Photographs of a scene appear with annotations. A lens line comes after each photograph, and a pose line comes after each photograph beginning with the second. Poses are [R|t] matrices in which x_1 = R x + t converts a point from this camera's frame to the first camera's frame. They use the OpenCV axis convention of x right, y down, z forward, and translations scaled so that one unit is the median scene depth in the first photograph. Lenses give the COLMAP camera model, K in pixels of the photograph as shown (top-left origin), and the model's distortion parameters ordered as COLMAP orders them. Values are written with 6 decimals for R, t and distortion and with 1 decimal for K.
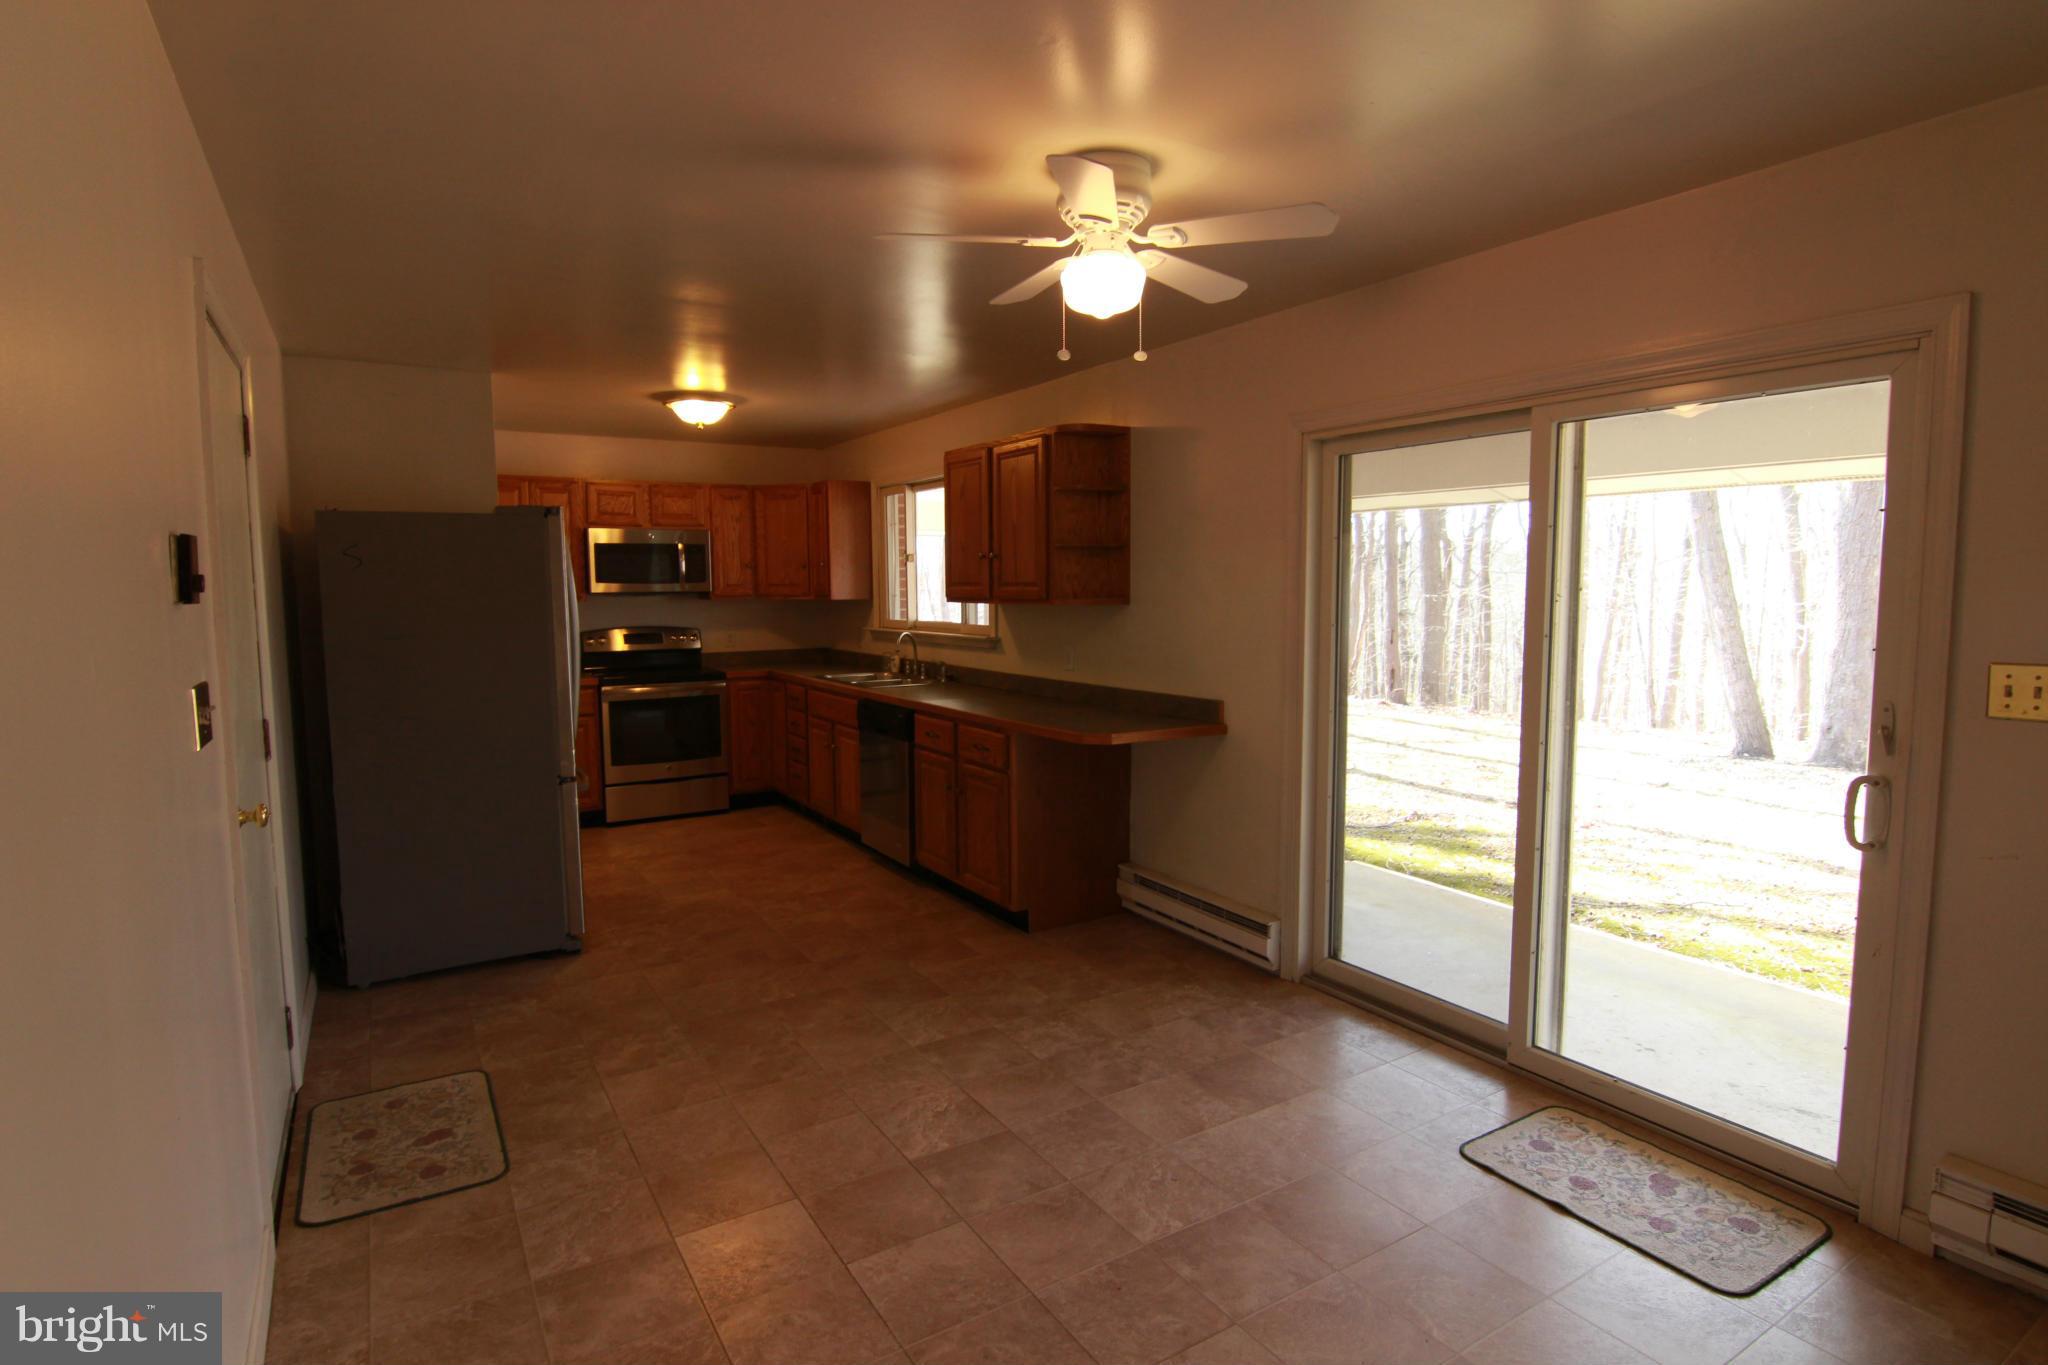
lens RADIAL K [[1044.1, 0, 1024.0], [0, 1044.1, 682.5], [0, 0, 1]] dist [0.003866, -0.018084]
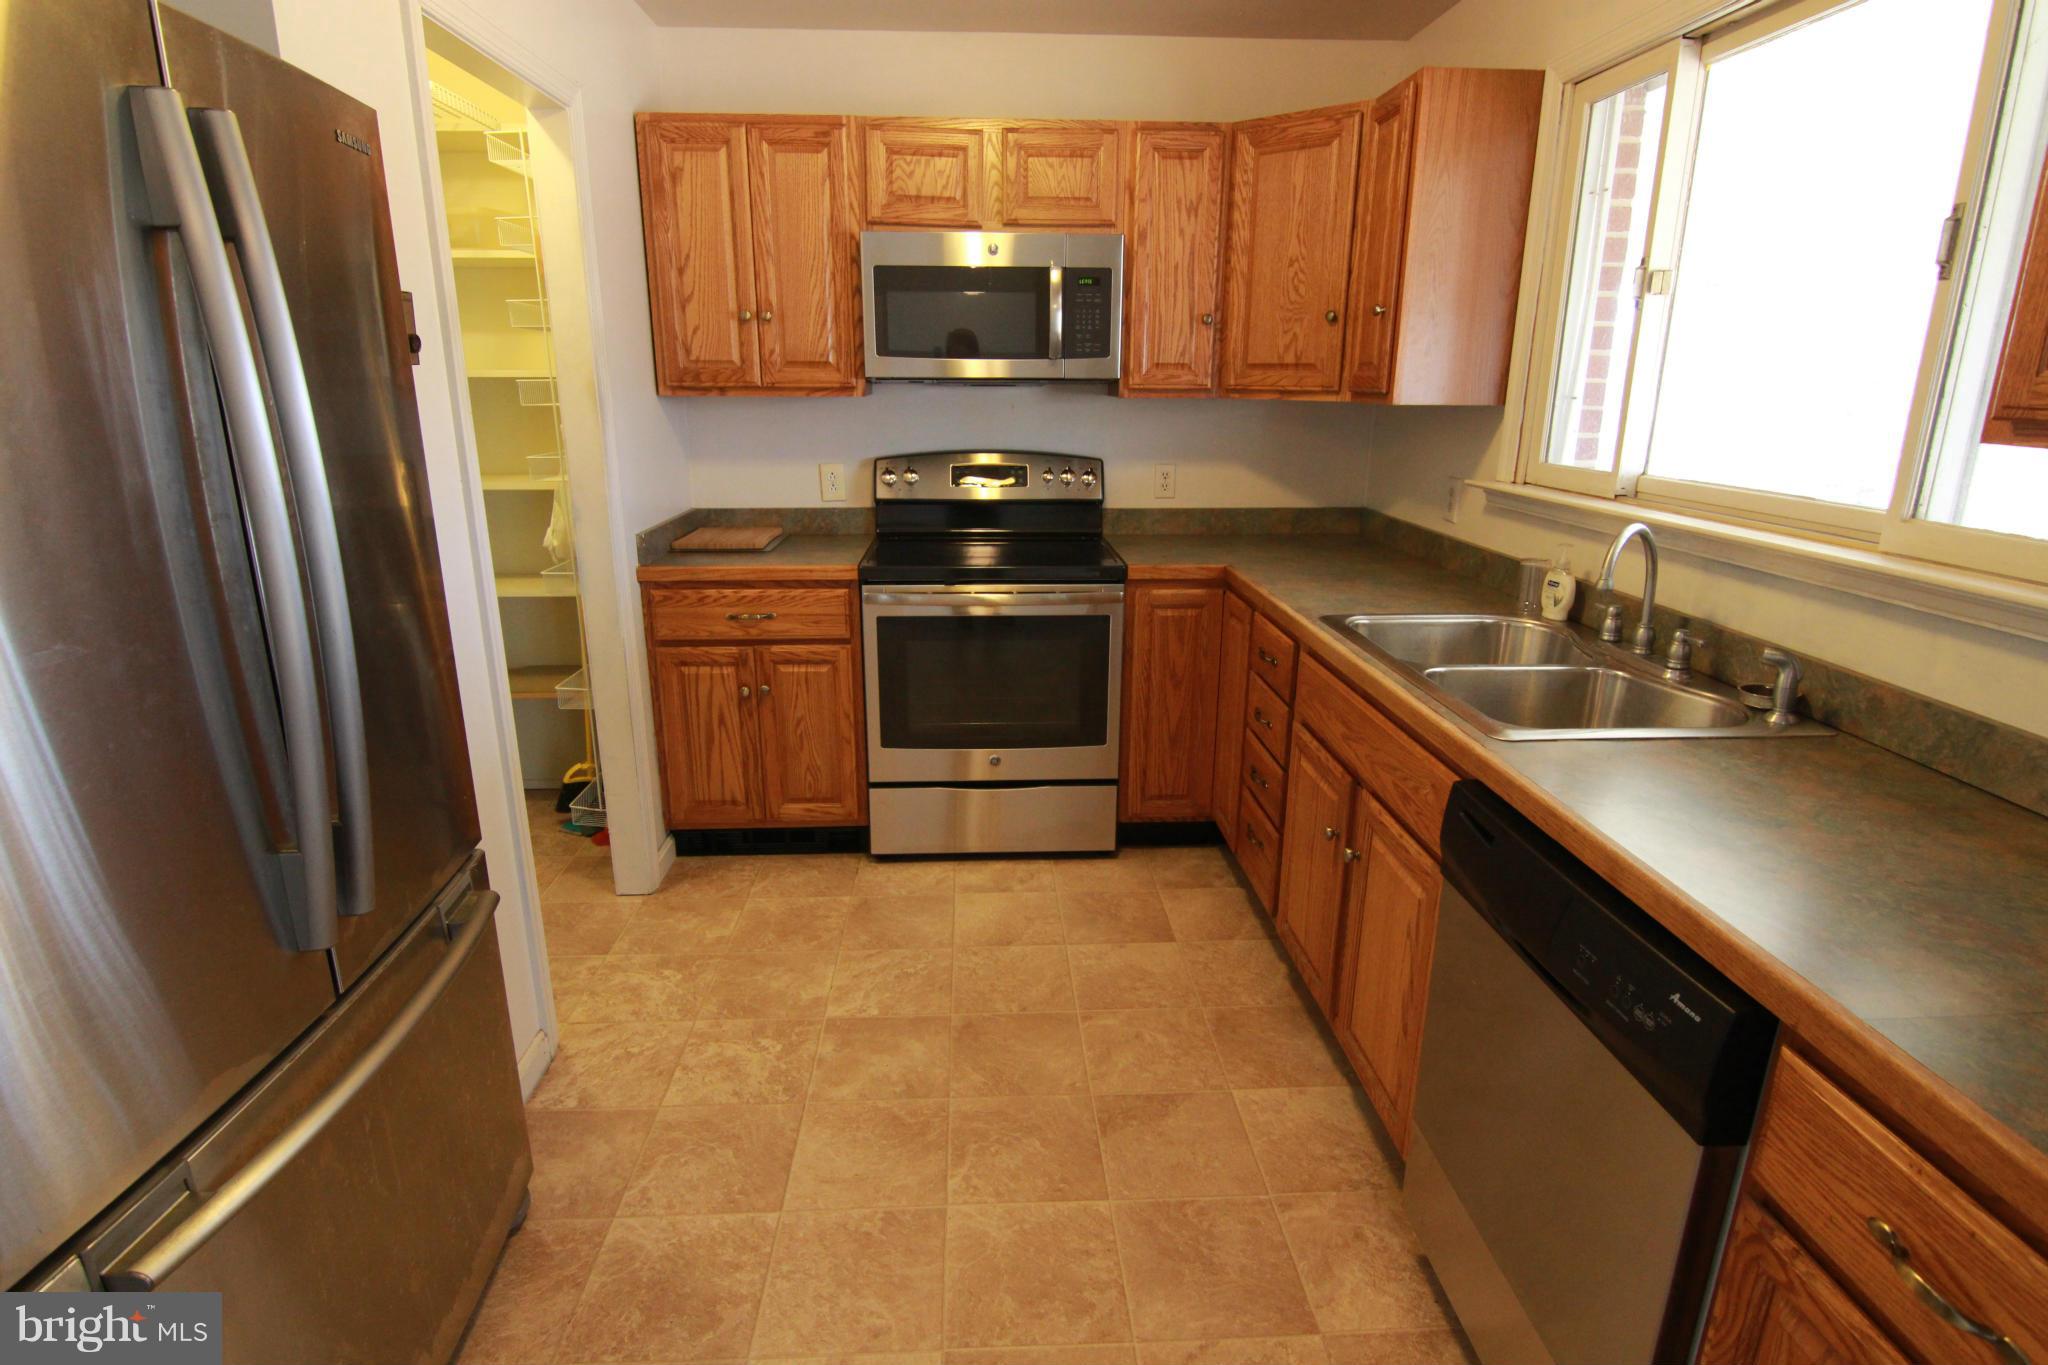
lens RADIAL K [[1042.3, 0, 1024.0], [0, 1042.3, 682.5], [0, 0, 1]] dist [-0.006010, -0.009840]
pose [[0.879155, 0.144966, -0.453951, -0.110803], [-0.055547, 0.977286, 0.204514, -0.048232], [0.473288, -0.154584, 0.867238, 0.564226]]
